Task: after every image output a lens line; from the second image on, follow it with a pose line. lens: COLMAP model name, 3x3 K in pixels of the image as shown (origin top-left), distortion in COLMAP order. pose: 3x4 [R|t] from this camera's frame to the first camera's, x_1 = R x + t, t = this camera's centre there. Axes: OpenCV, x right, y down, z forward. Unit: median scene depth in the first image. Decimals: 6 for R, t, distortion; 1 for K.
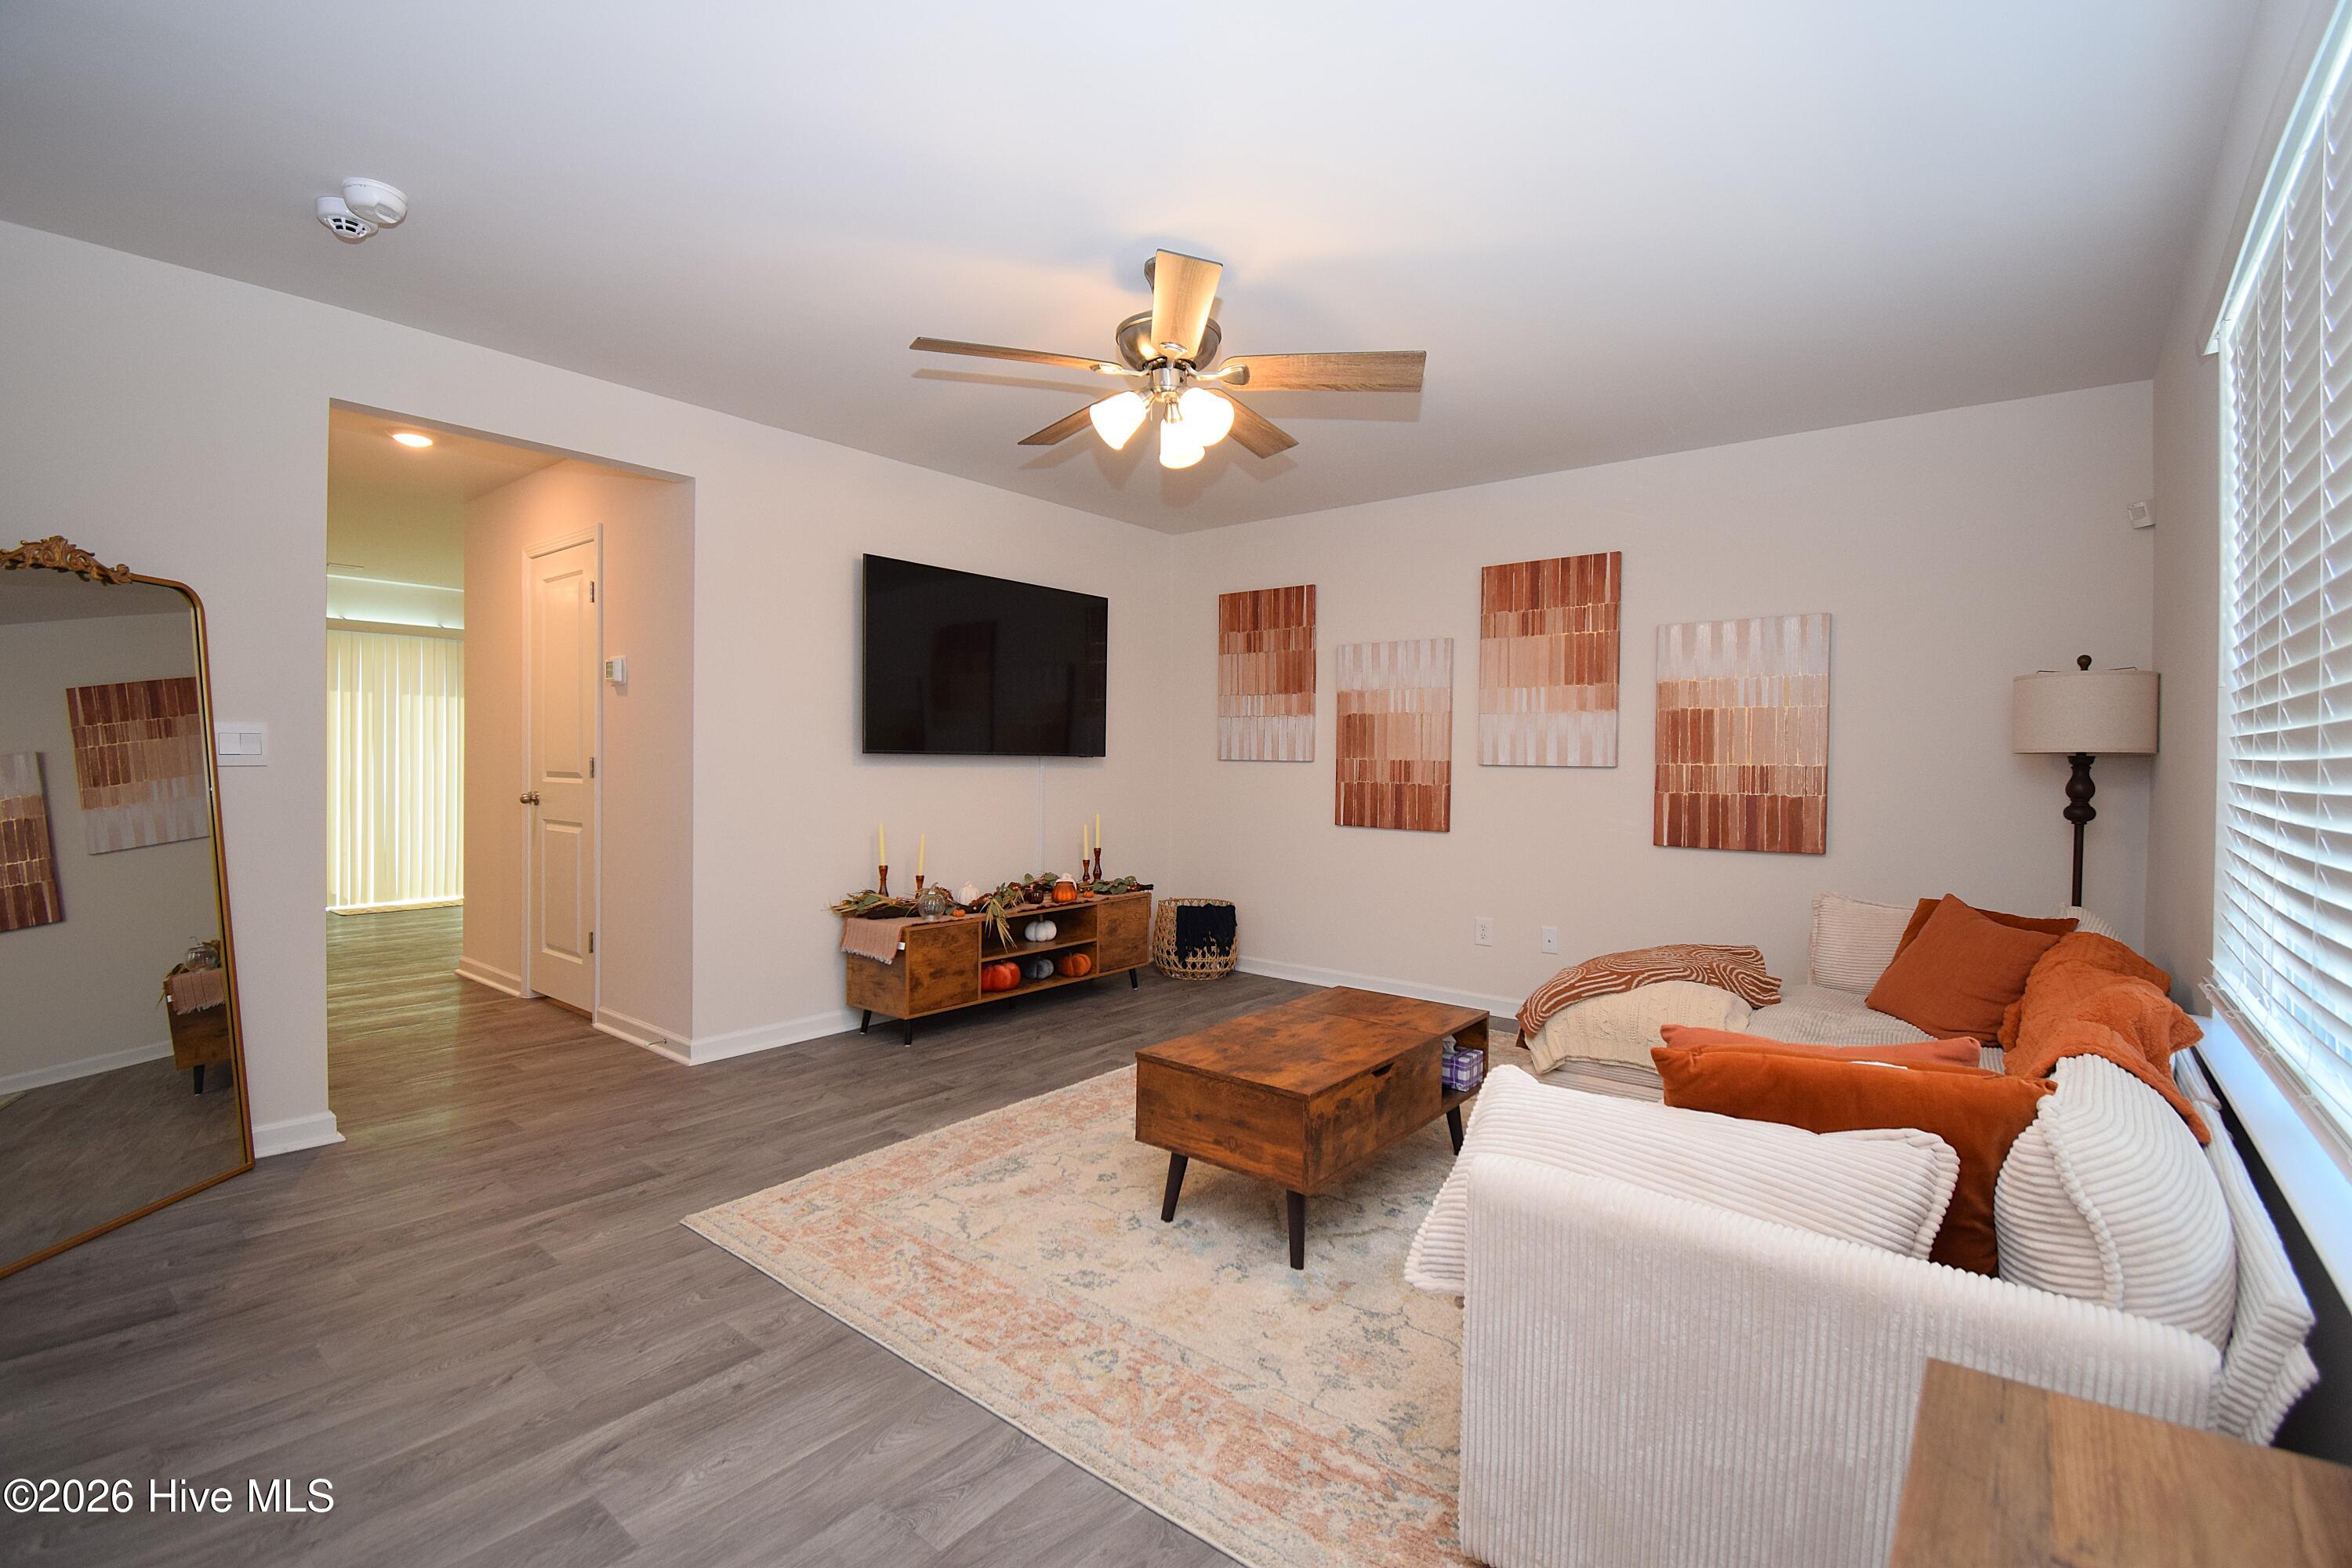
lens RADIAL K [[1044.1, 0, 1173.2], [0, 1044.1, 785.0], [0, 0, 1]] dist [0.006870, -0.018545]
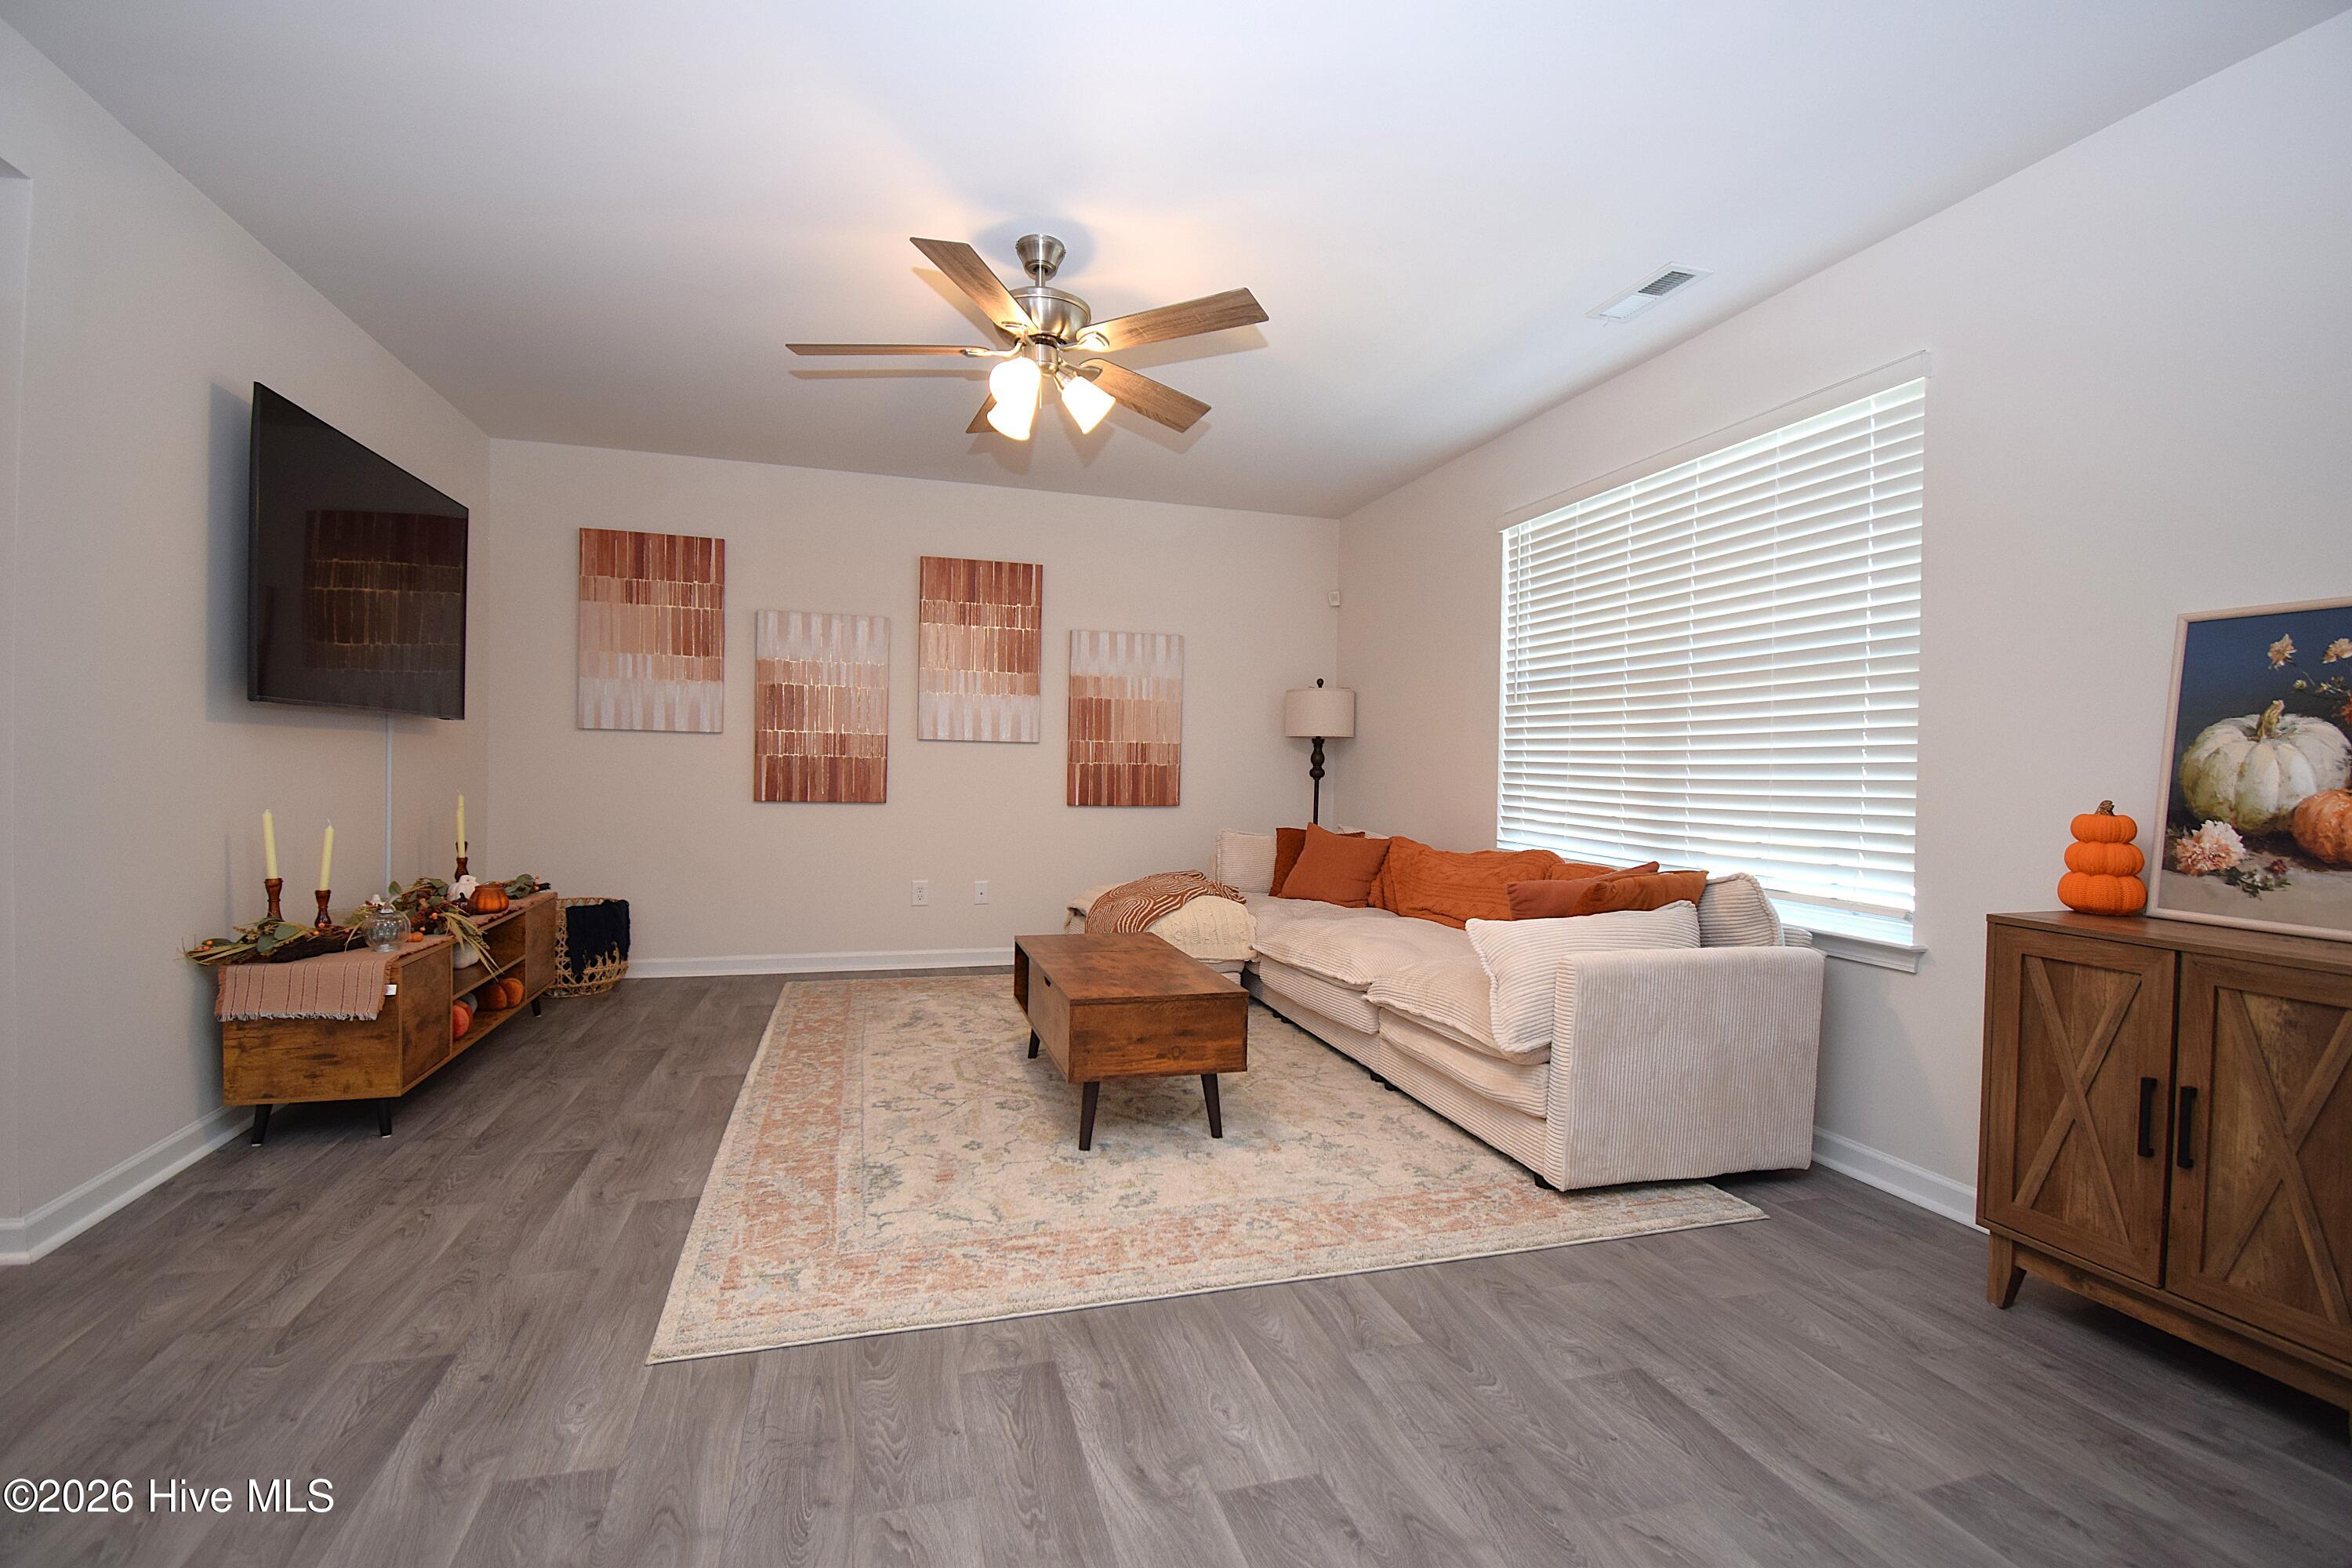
lens RADIAL K [[1044.1, 0, 1188.0], [0, 1044.1, 787.1], [0, 0, 1]] dist [0.006870, -0.018545]
pose [[0.559868, -0.019268, 0.828358, -0.514471], [0.007666, 0.999807, 0.018075, 0.014782], [-0.828546, -0.003769, 0.559908, 0.192629]]
